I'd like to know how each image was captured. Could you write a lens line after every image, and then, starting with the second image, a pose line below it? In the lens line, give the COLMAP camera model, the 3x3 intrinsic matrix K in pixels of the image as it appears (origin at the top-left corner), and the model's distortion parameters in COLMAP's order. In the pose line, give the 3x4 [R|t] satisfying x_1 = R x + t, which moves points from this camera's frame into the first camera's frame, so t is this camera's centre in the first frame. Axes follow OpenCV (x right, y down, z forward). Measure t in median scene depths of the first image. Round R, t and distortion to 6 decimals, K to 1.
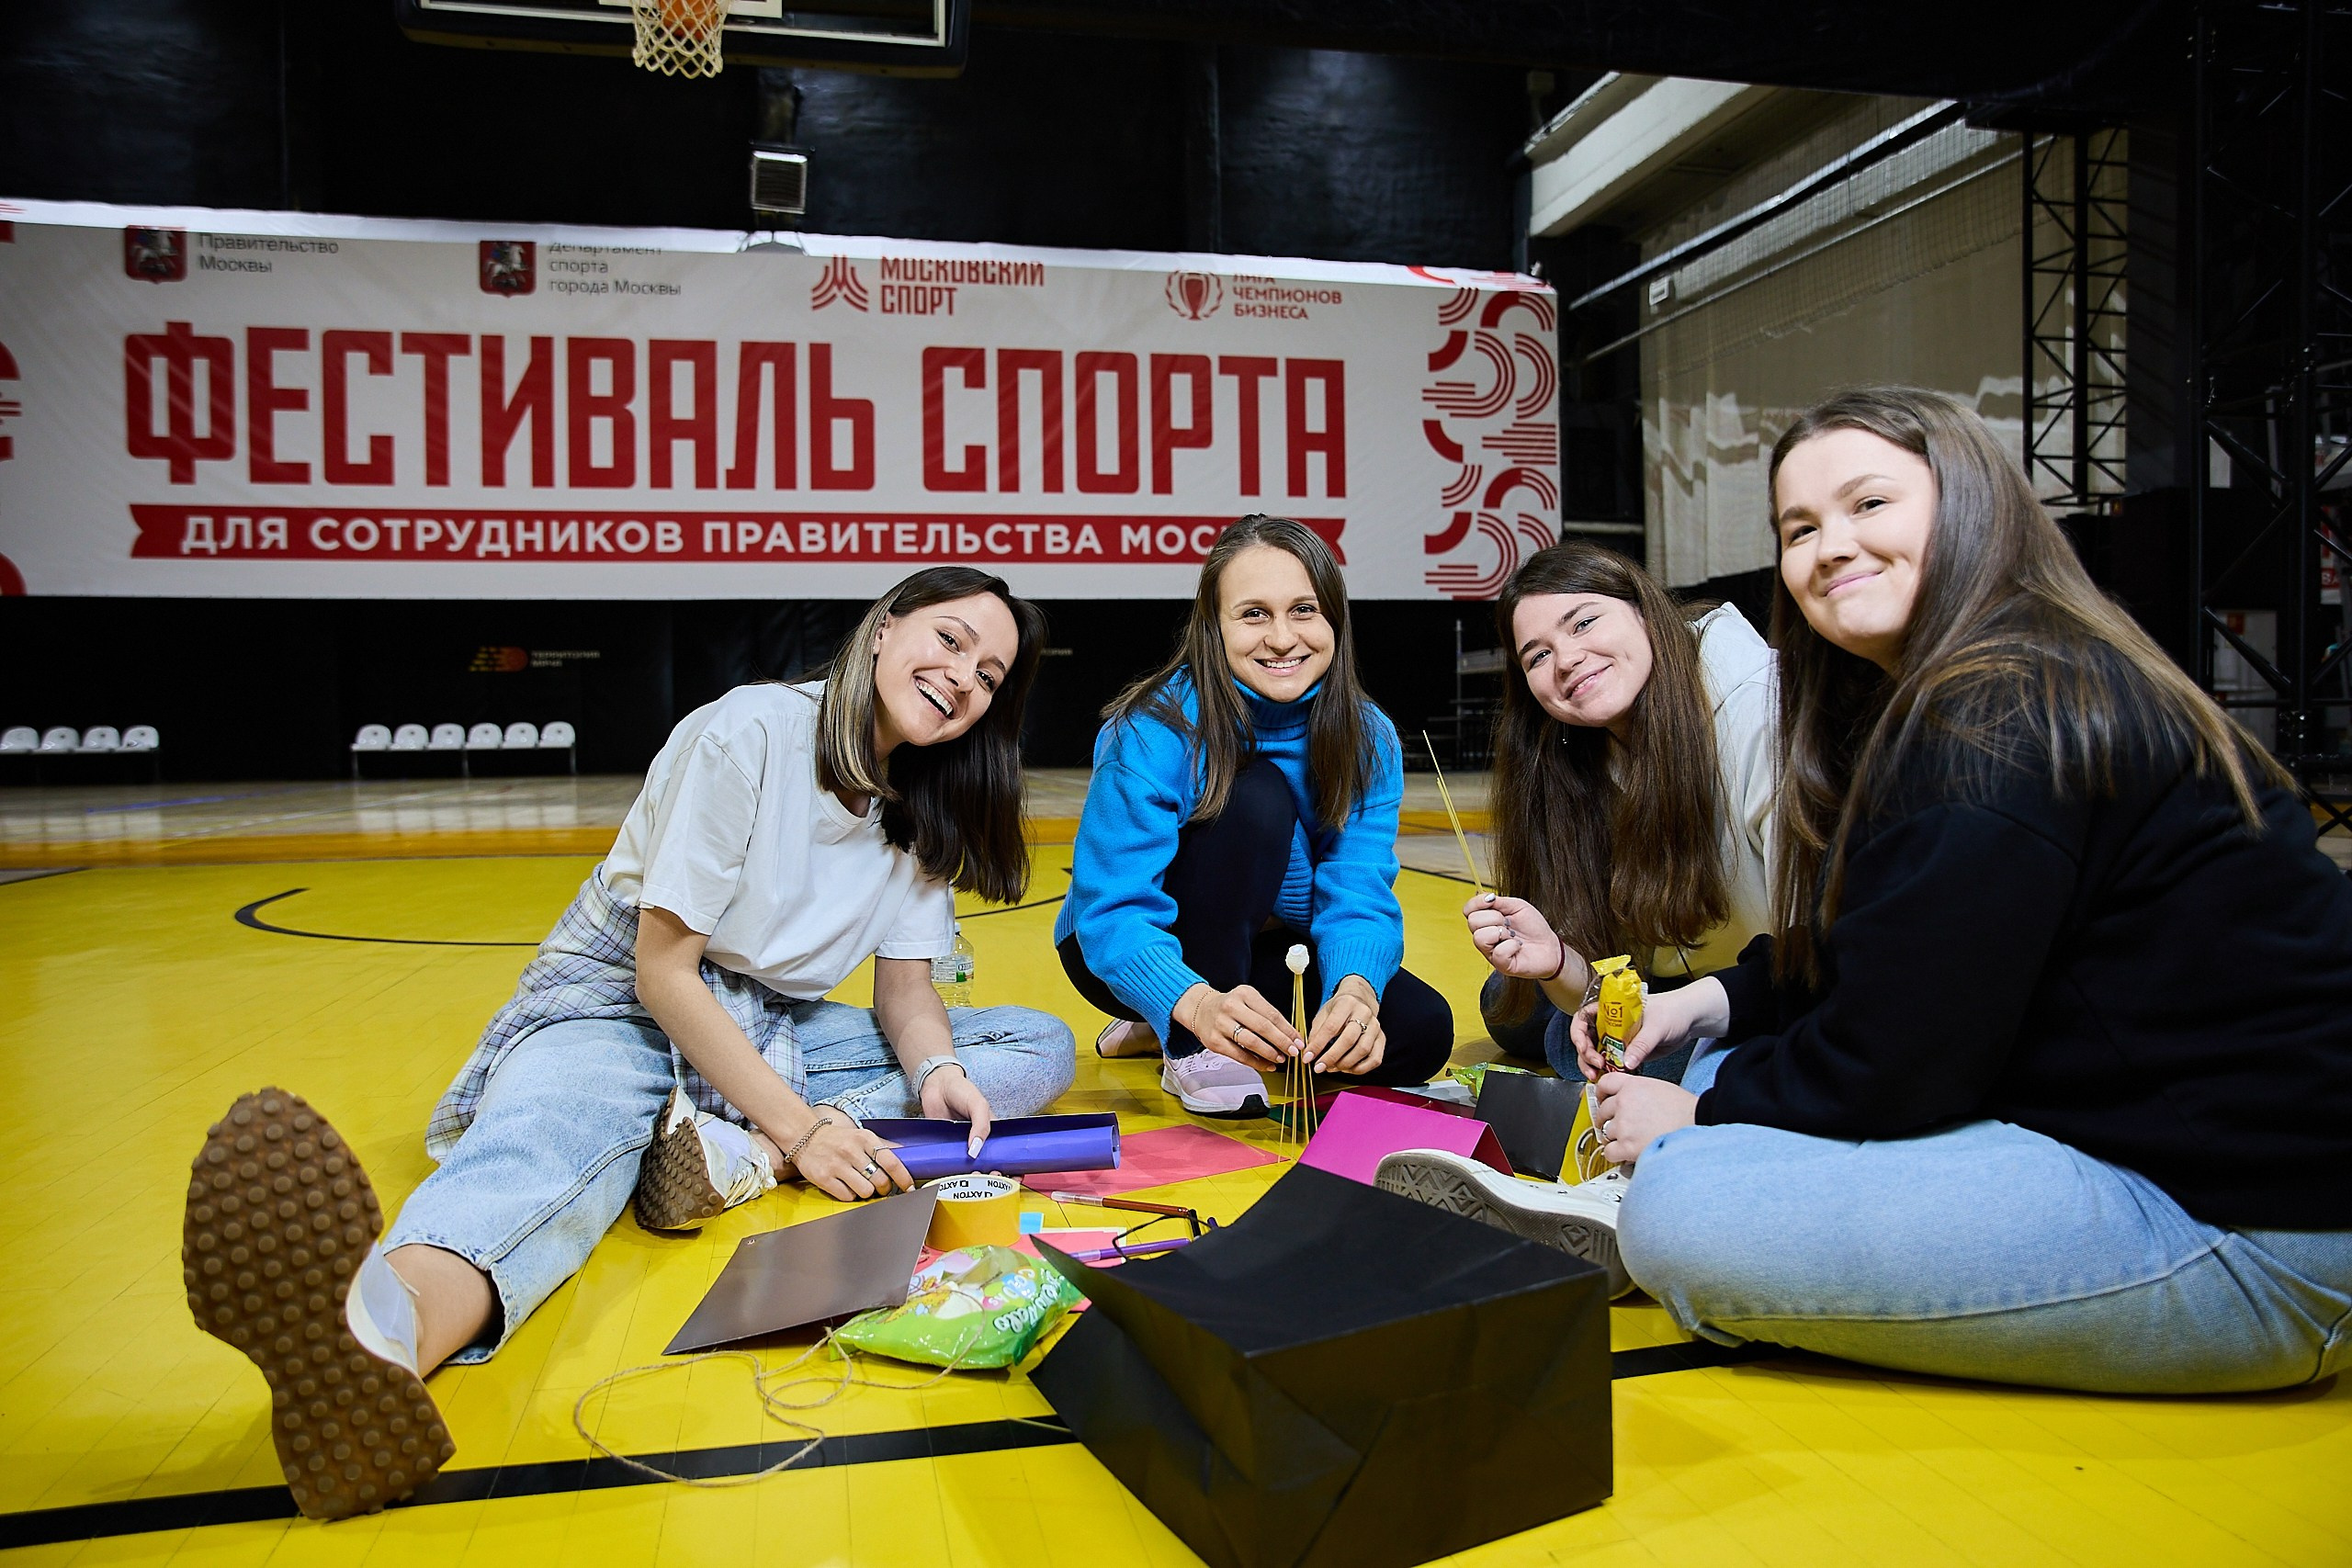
lens RADIAL K [[1619.2, 0, 1172.2], [0, 1619.2, 785.2], [0, 0, 1]] dist [-0.109698, 0.088007]
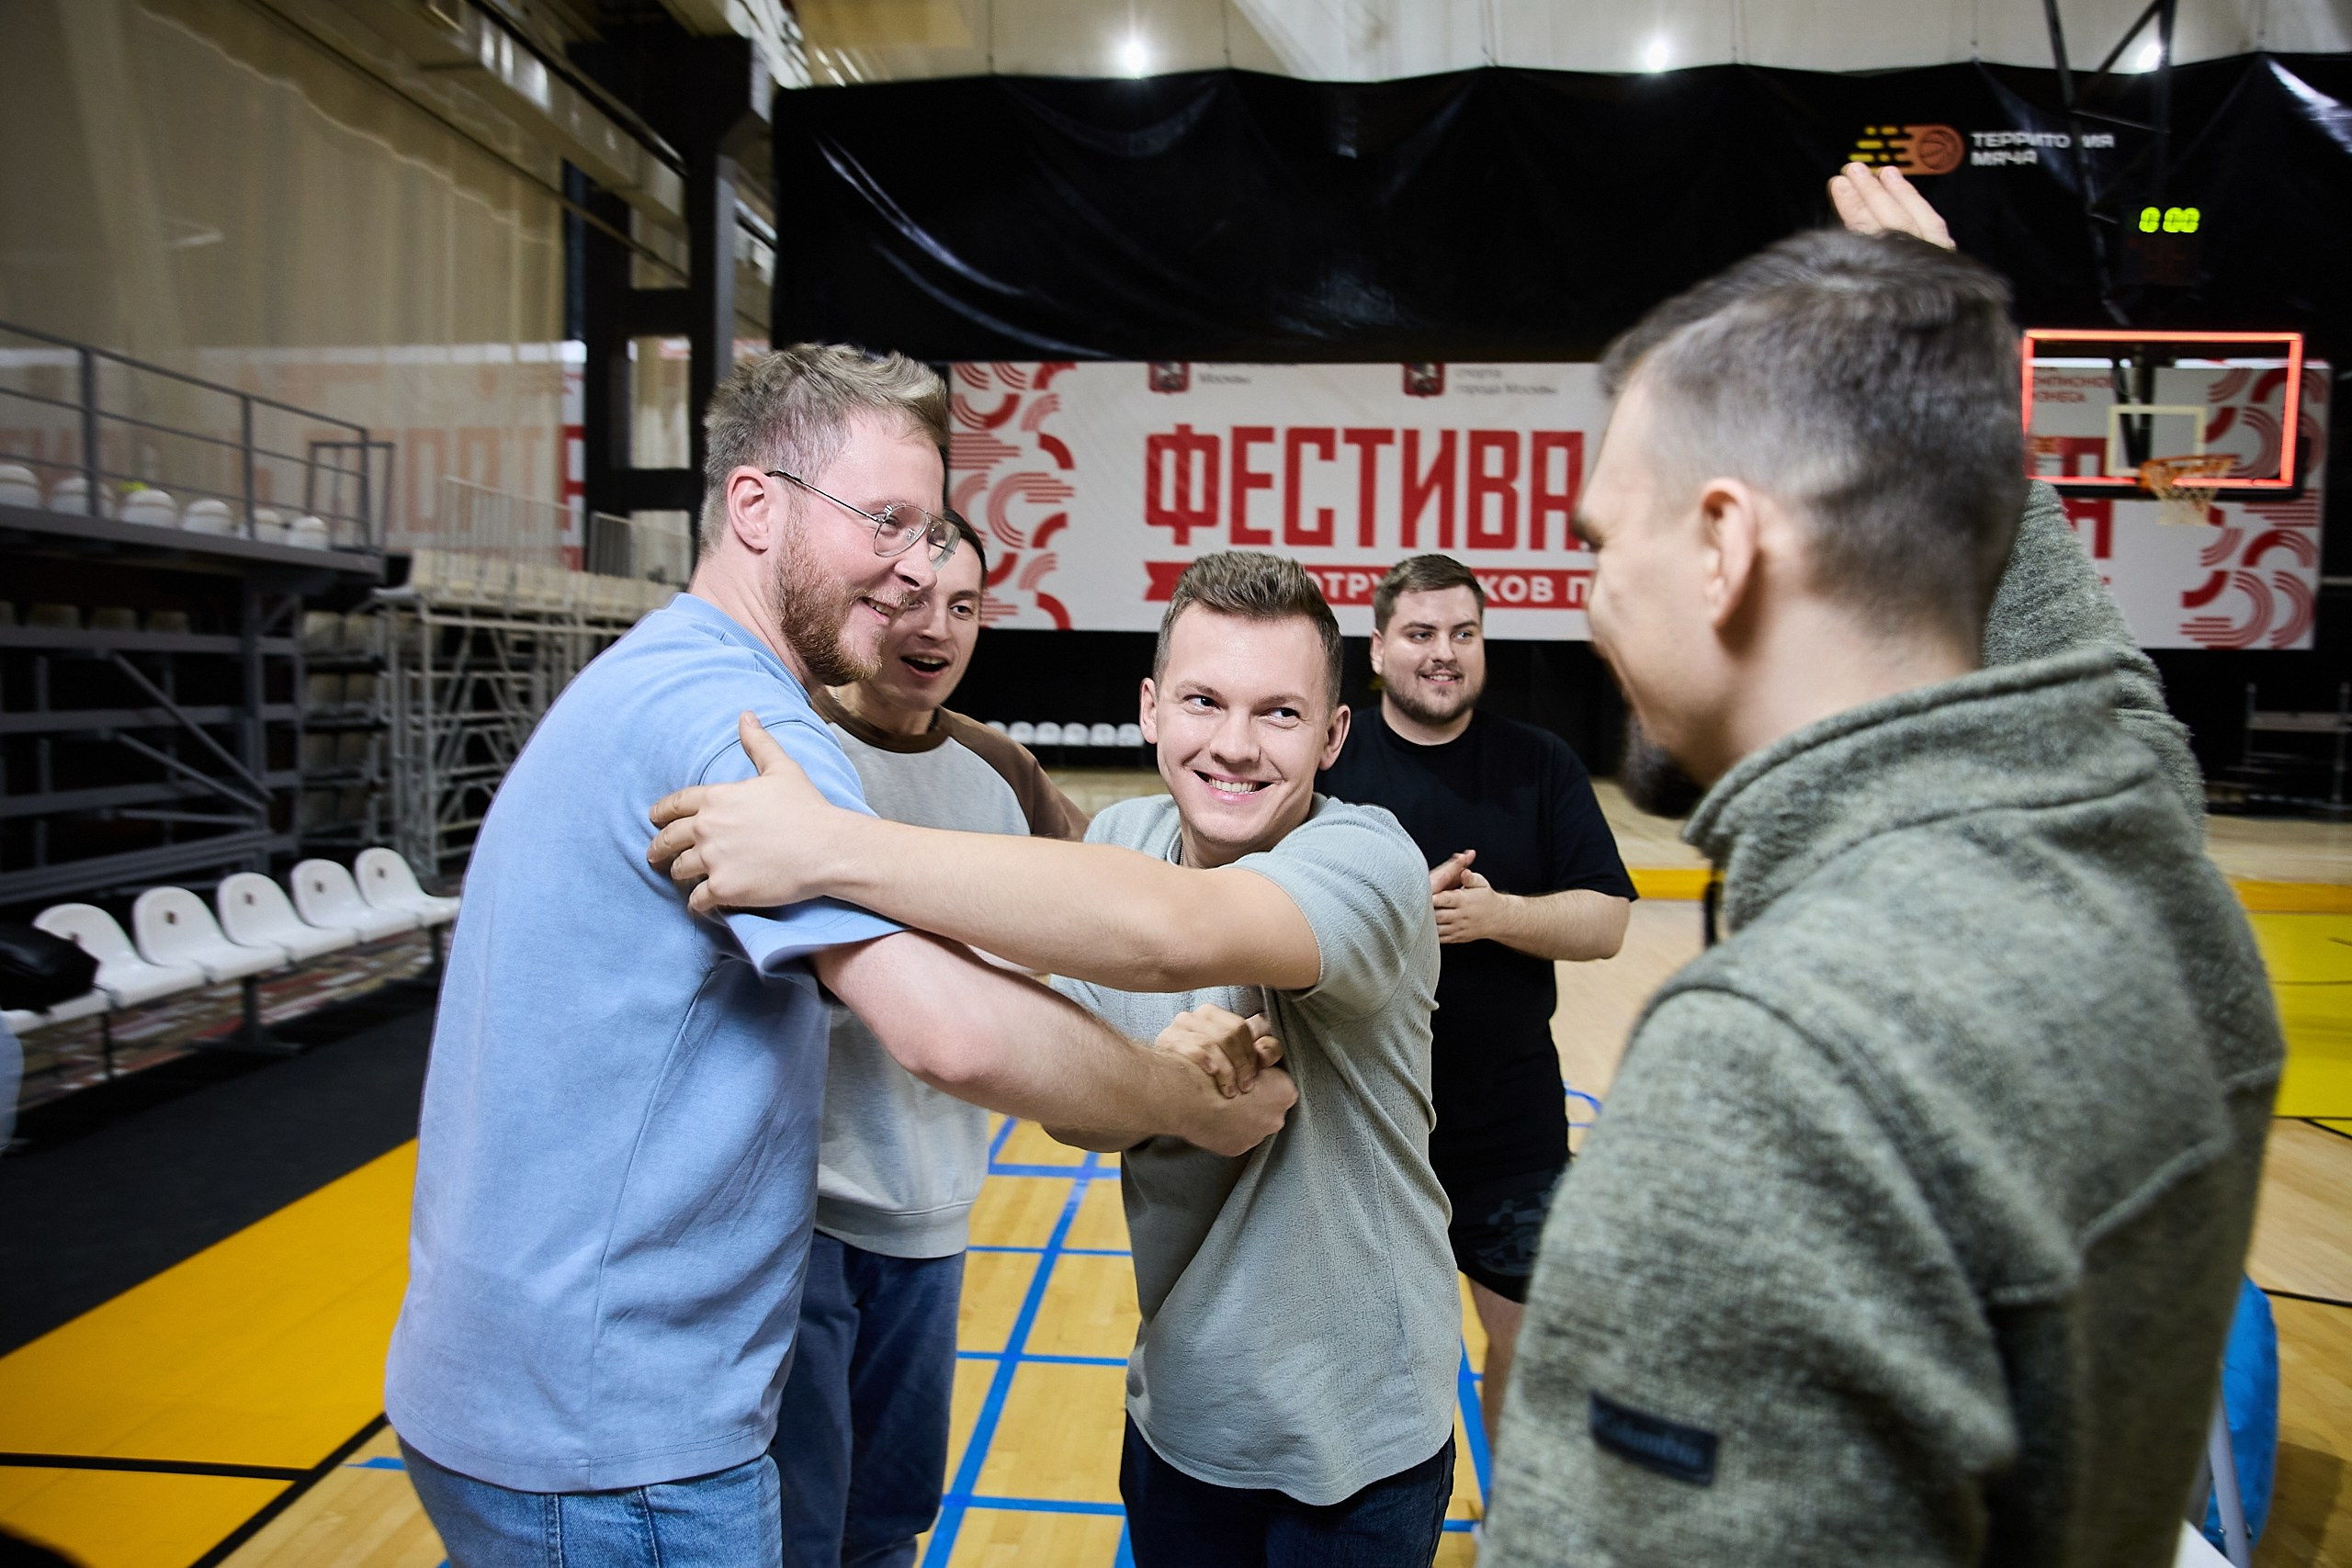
lens RADIAL K [[1619.2, 0, 1176.5], [0, 1619.2, 788.3], [0, 0, 1]] dist [-0.109698, 0.088007]
pose [[0.958265, 0.045105, -0.282301, -0.230796], [-0.035048, 0.998561, 0.040580, -0.041333], [0.283725, -0.028992, 0.958467, -0.298987]]
